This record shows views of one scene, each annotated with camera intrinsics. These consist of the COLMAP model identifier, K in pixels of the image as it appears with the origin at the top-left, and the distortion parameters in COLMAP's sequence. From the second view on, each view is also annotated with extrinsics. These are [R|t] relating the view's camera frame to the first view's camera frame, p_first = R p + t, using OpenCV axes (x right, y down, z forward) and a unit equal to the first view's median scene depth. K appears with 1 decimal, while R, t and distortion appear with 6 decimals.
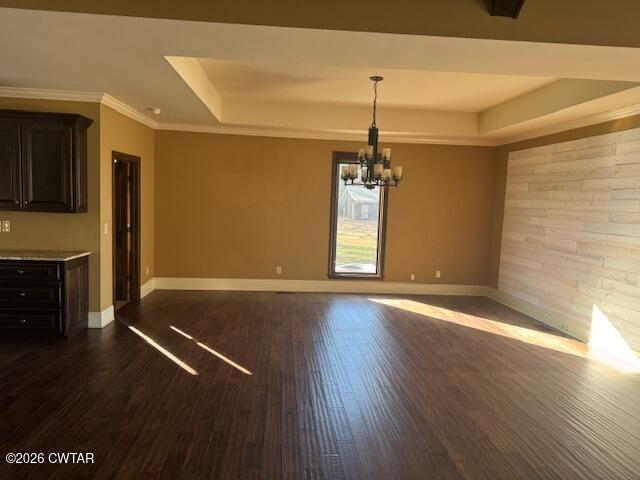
lens RADIAL K [[447.7, 0, 316.5], [0, 447.7, 247.3], [0, 0, 1]] dist [0.001980, -0.009639]
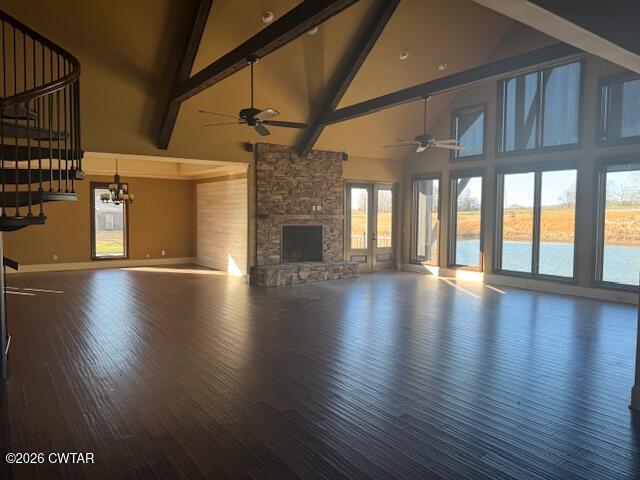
lens RADIAL K [[402.9, 0, 320.0], [0, 402.9, 240.0], [0, 0, 1]] dist [0.002235, -0.070848]
pose [[0.830141, -0.056796, 0.554654, -0.101280], [0.071800, 0.997405, -0.005328, 0.077210], [-0.552911, 0.044247, 0.832064, -0.756946]]
